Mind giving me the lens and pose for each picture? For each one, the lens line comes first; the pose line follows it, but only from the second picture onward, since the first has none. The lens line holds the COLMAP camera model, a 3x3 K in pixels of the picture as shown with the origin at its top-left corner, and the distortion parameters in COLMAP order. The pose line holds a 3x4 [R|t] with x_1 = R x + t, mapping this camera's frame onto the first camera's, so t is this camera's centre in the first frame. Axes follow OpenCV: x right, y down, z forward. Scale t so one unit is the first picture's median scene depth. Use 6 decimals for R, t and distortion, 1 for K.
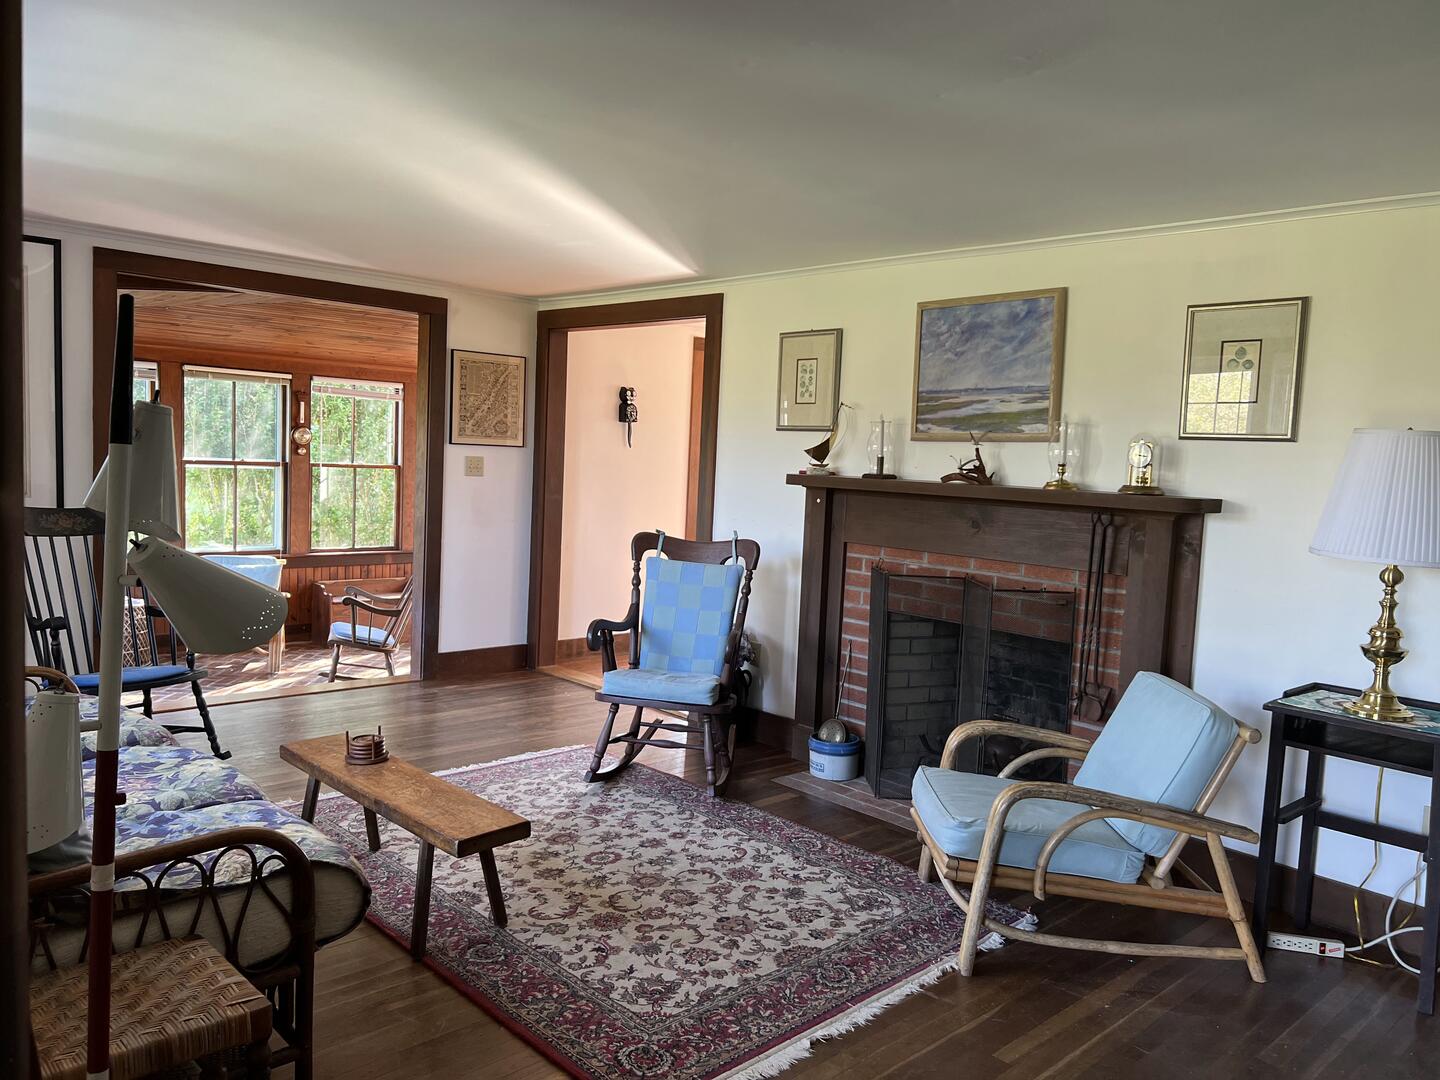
lens RADIAL K [[1088.4, 0, 724.2], [0, 1088.4, 539.7], [0, 0, 1]] dist [0.021800, 0.003850]
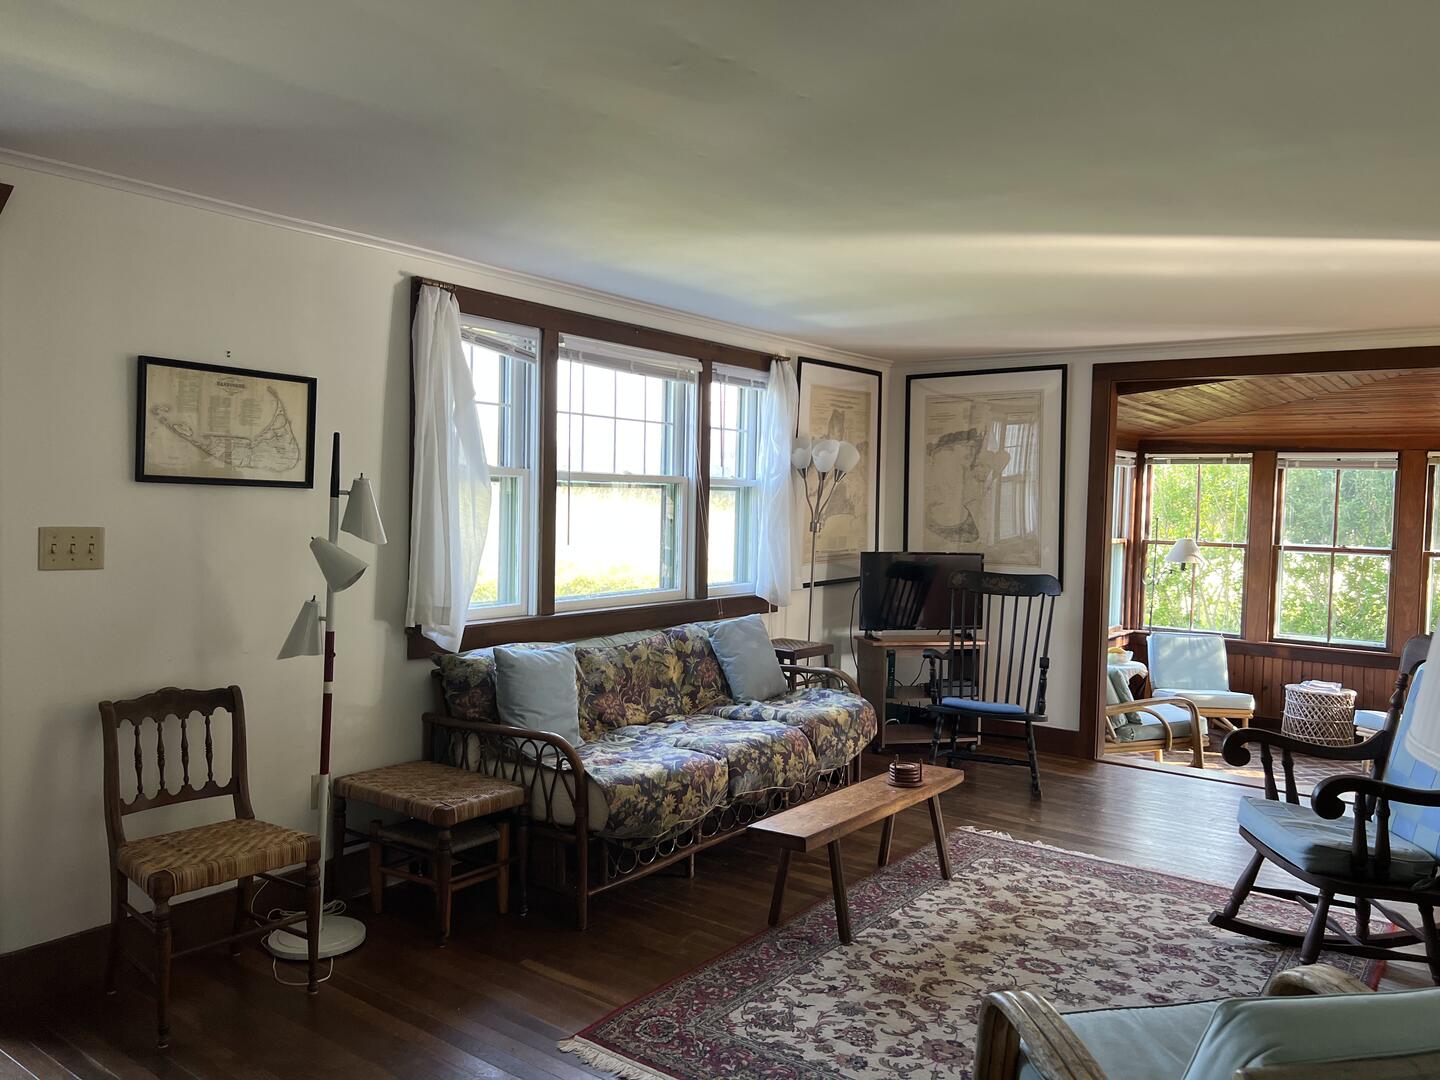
lens RADIAL K [[1088.4, 0, 735.1], [0, 1088.4, 537.7], [0, 0, 1]] dist [0.021800, 0.003850]
pose [[0.182768, -0.002079, -0.983154, 0.634643], [-0.100012, 0.994771, -0.020696, -0.012797], [0.978056, 0.102109, 0.181604, 0.485497]]
